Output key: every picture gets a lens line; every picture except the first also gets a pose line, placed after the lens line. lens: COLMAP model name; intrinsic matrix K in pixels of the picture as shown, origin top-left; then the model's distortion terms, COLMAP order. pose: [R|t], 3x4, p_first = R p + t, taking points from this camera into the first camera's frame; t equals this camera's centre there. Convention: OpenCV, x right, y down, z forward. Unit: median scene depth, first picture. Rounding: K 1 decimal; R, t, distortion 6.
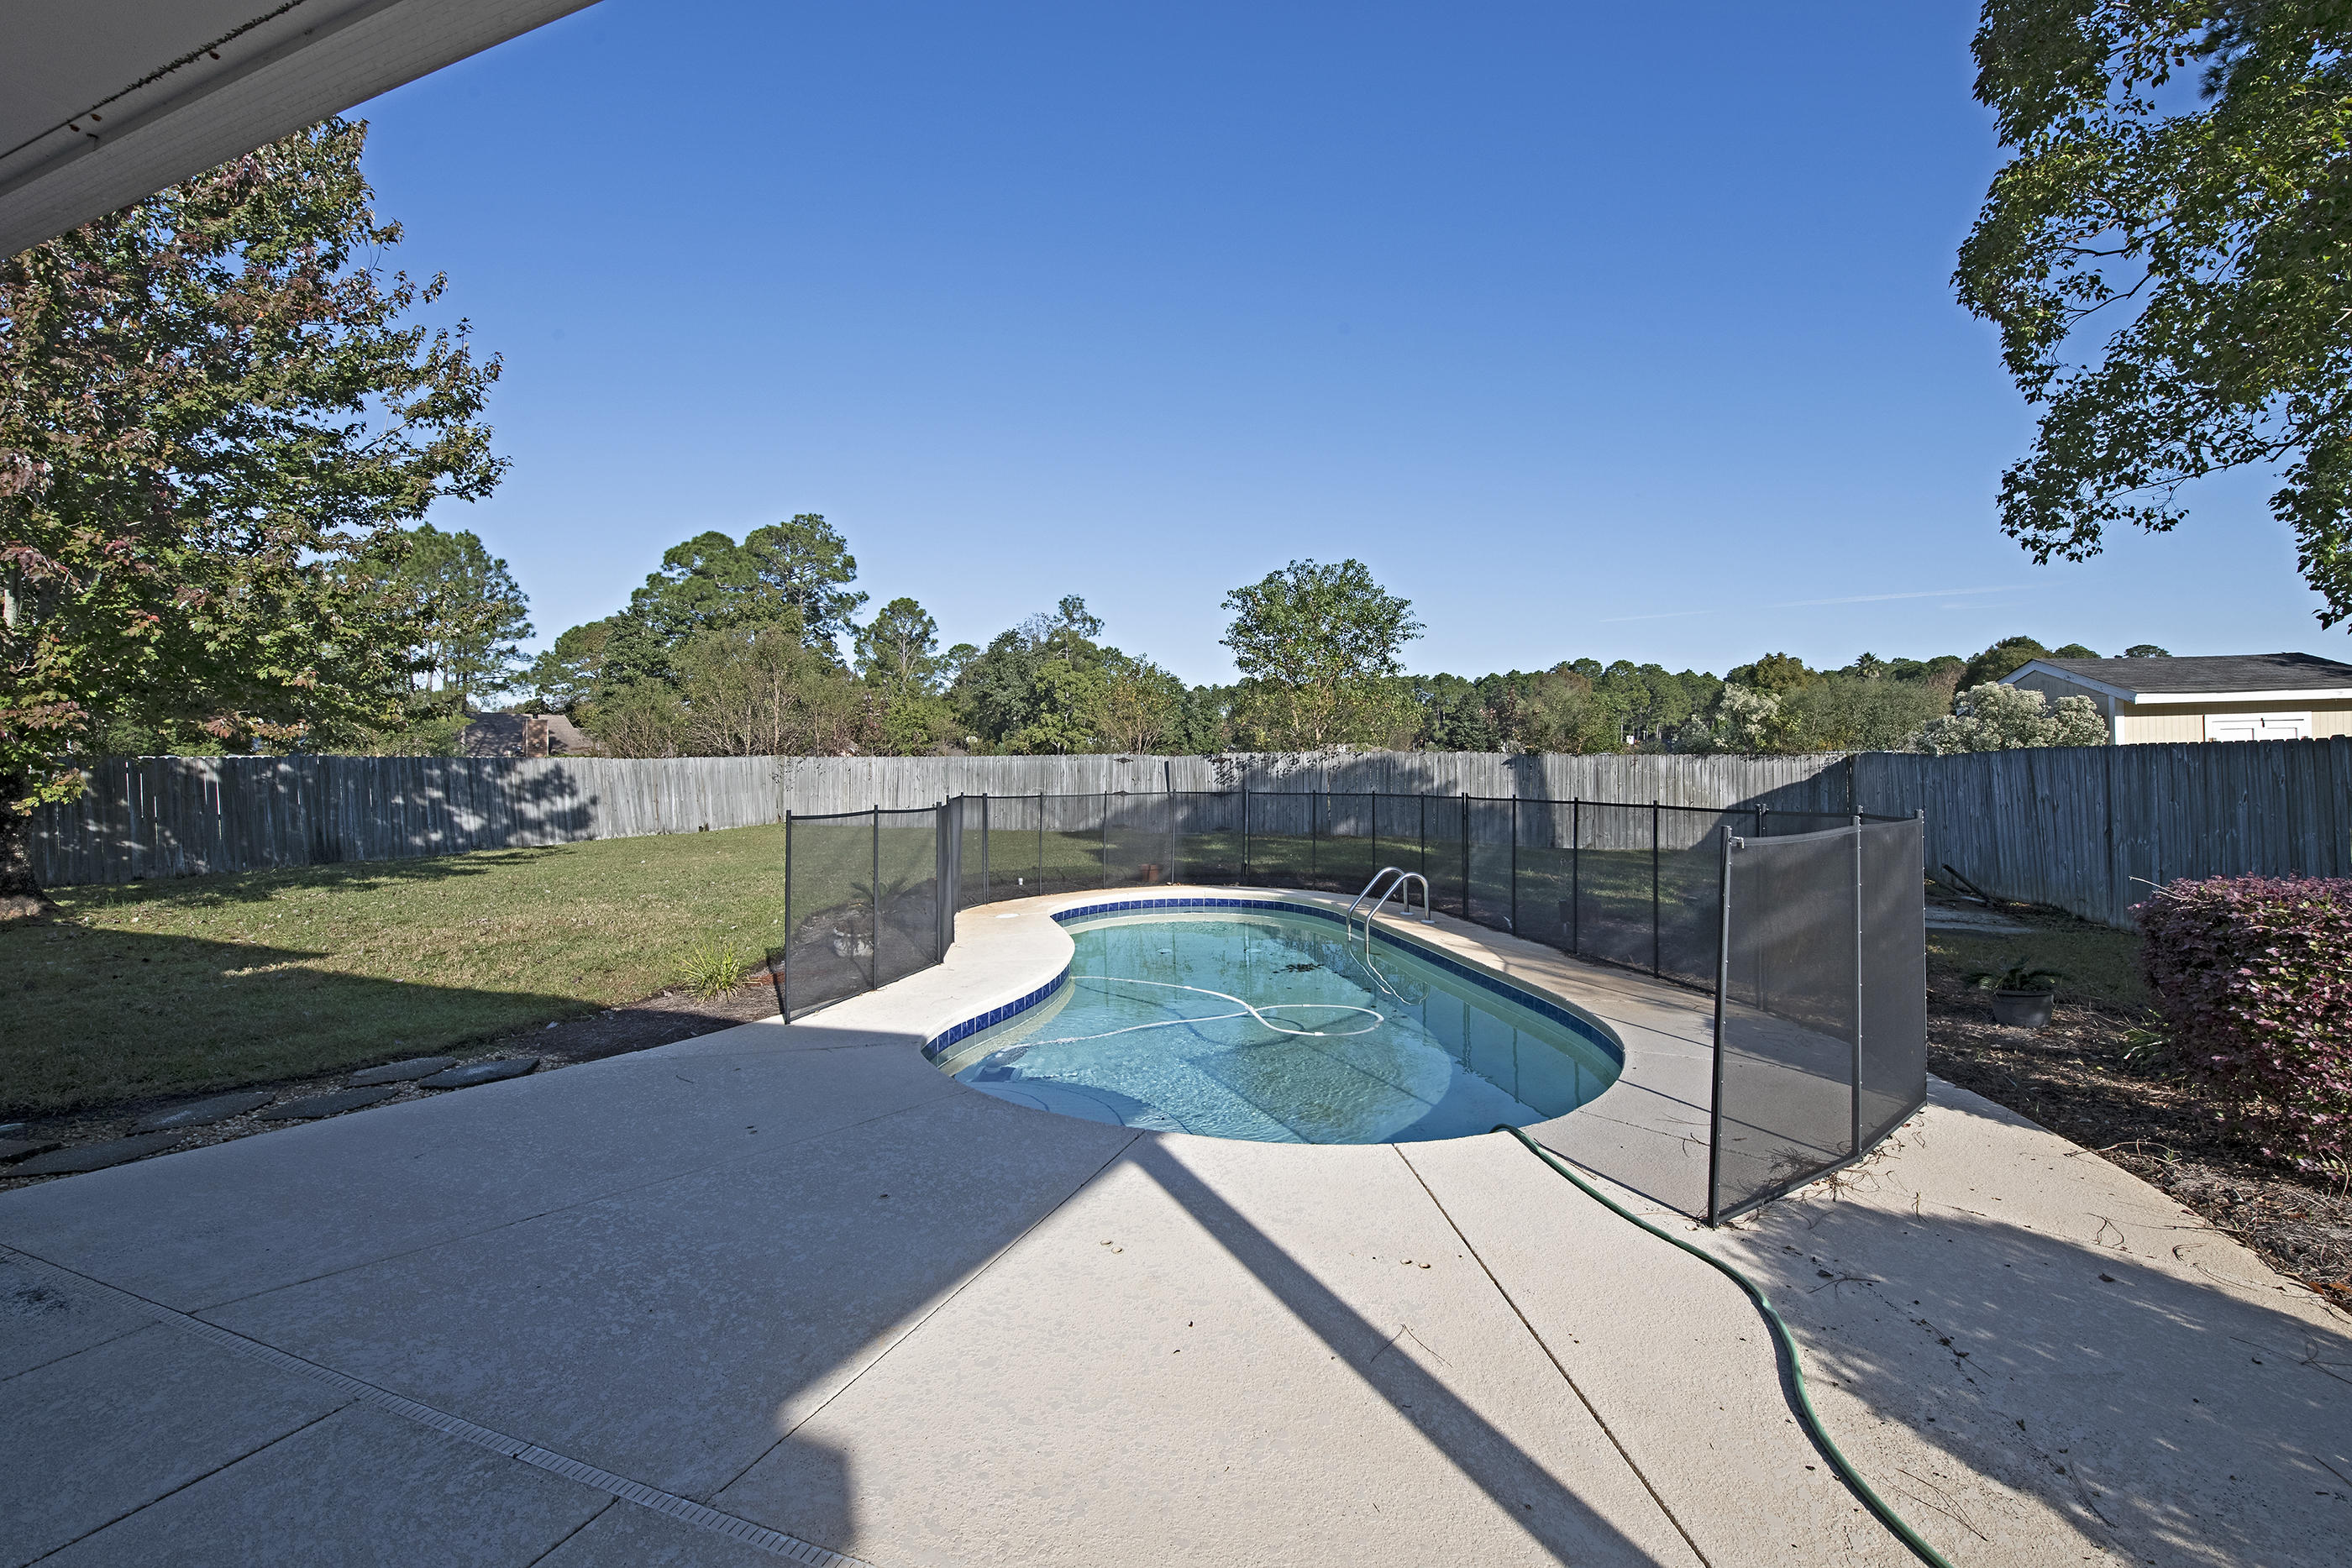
lens RADIAL K [[999.8, 0, 1172.5], [0, 999.8, 785.5], [0, 0, 1]] dist [-0.001445, -0.001157]
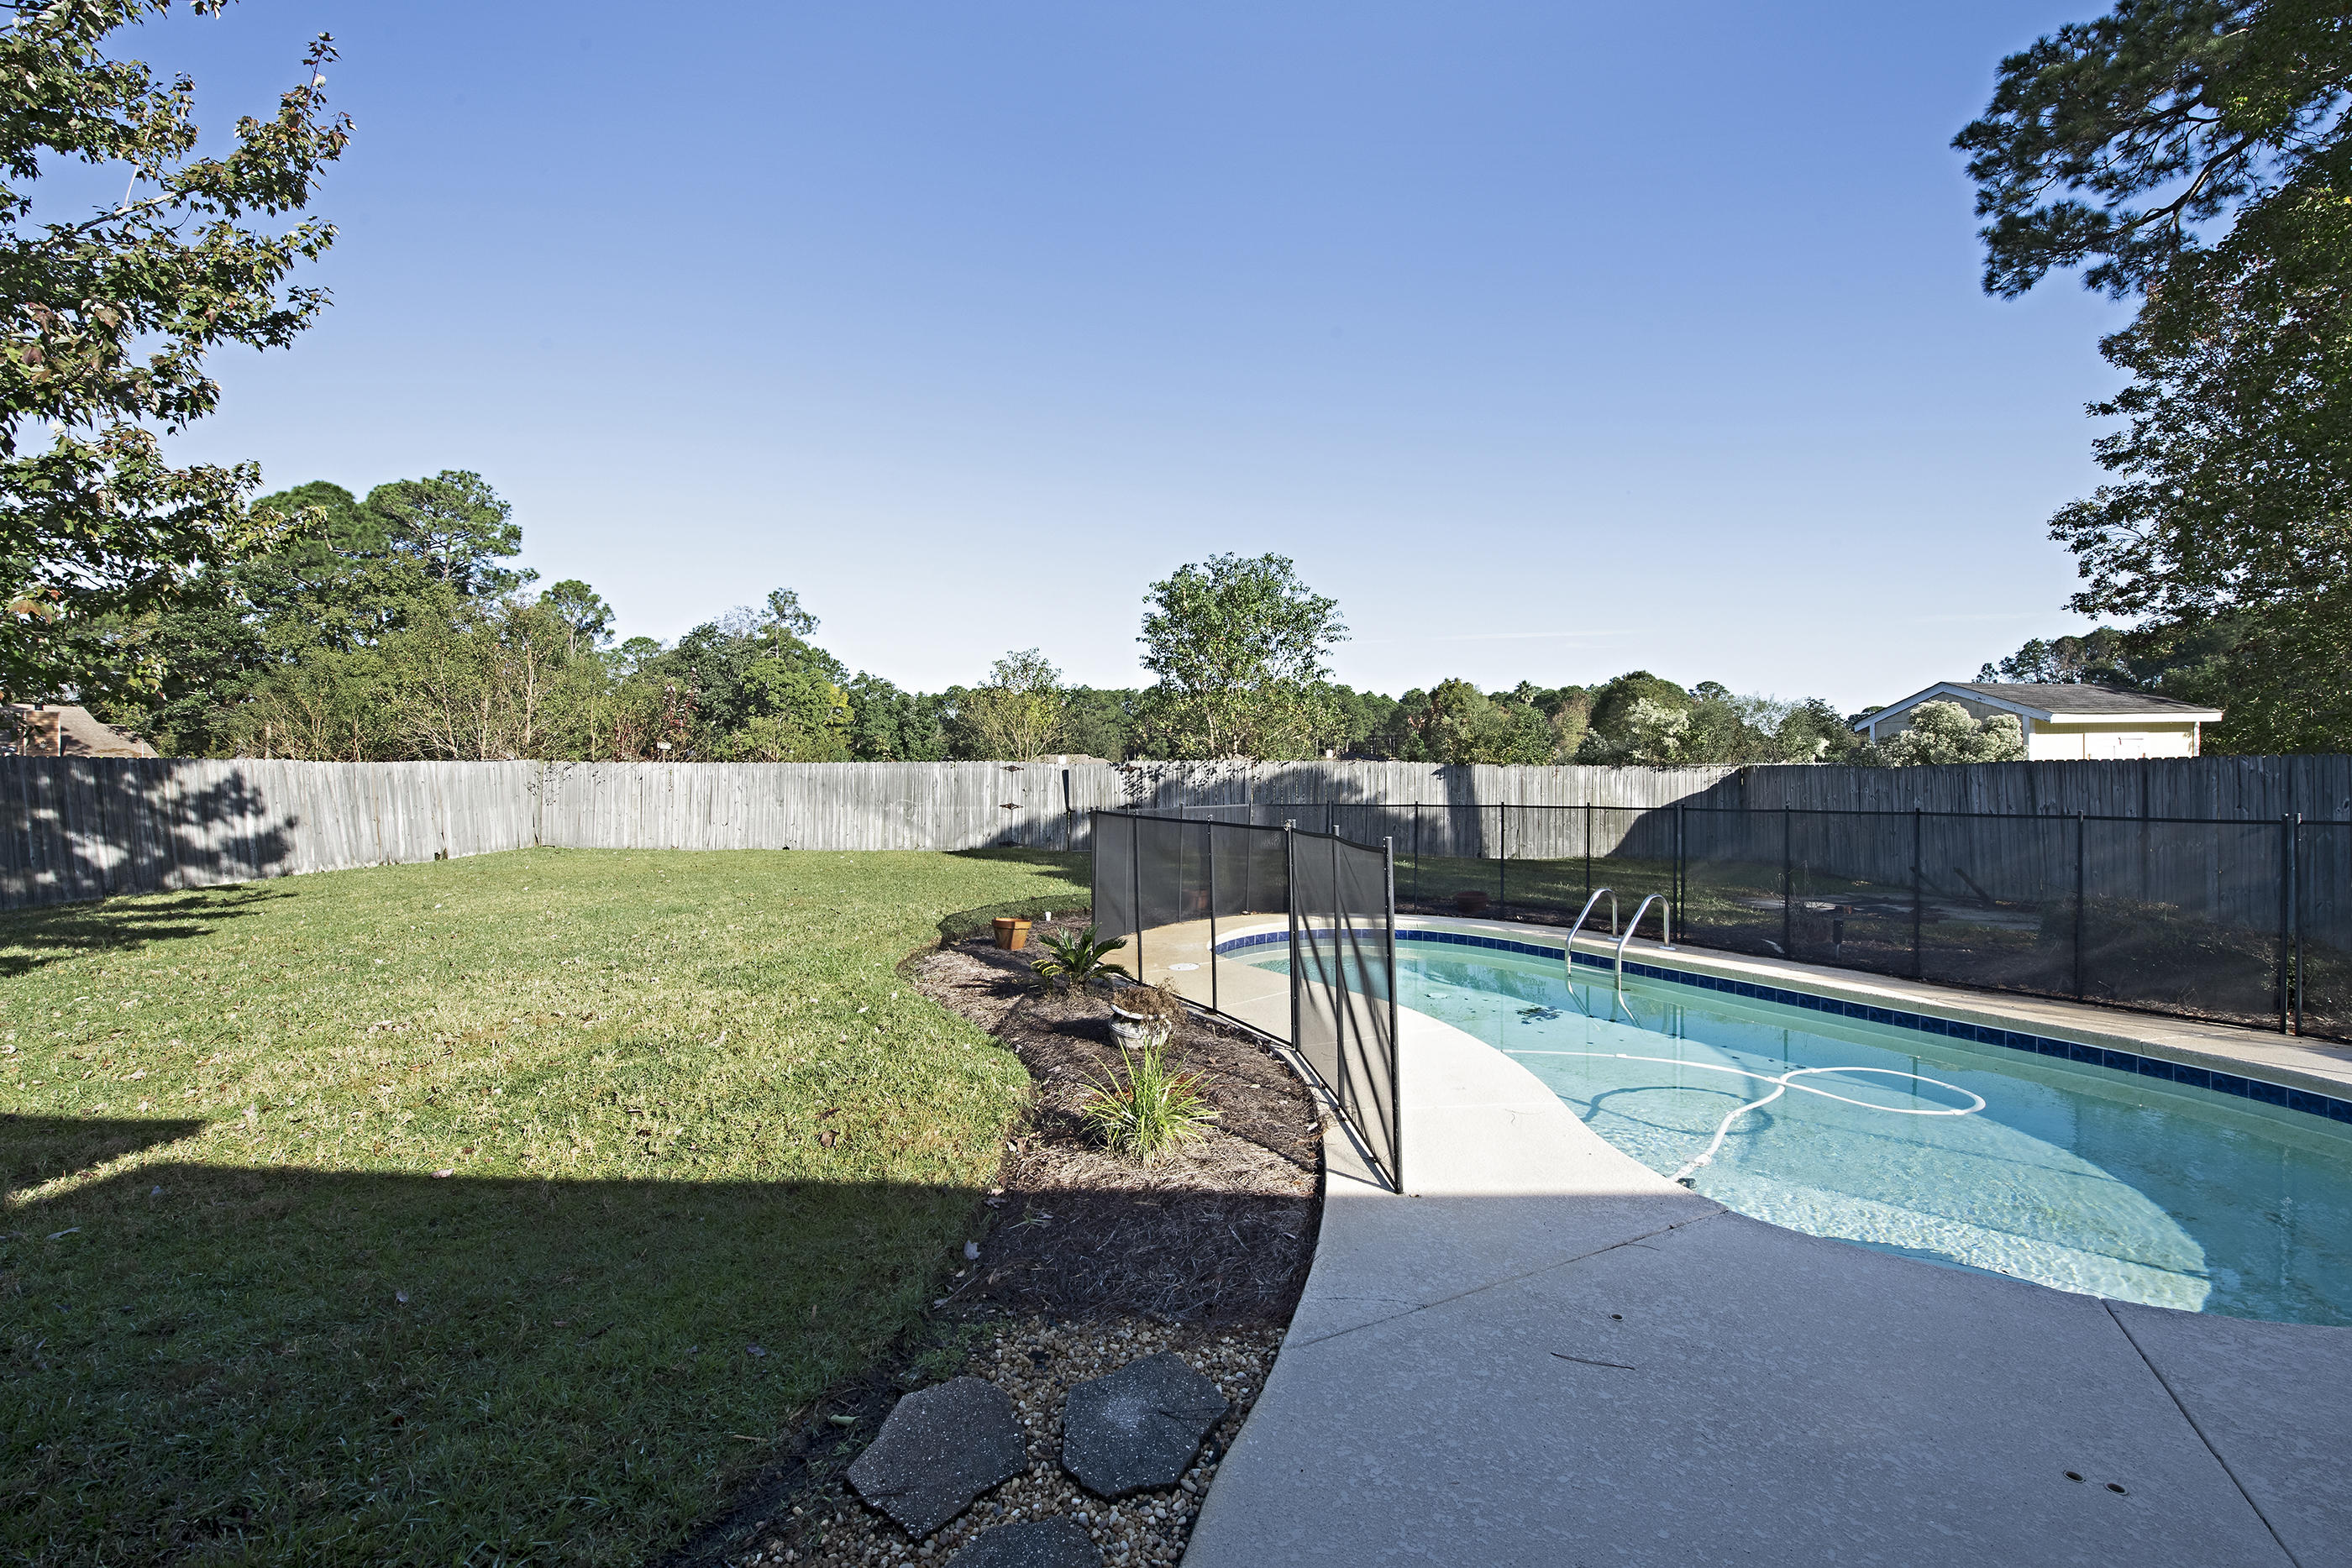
lens RADIAL K [[999.8, 0, 1177.5], [0, 999.8, 789.5], [0, 0, 1]] dist [-0.001445, -0.001157]
pose [[0.952966, -0.000794, 0.303076, -0.189438], [0.002920, 0.999974, -0.006561, -0.000878], [-0.303063, 0.007137, 0.952944, 0.126704]]
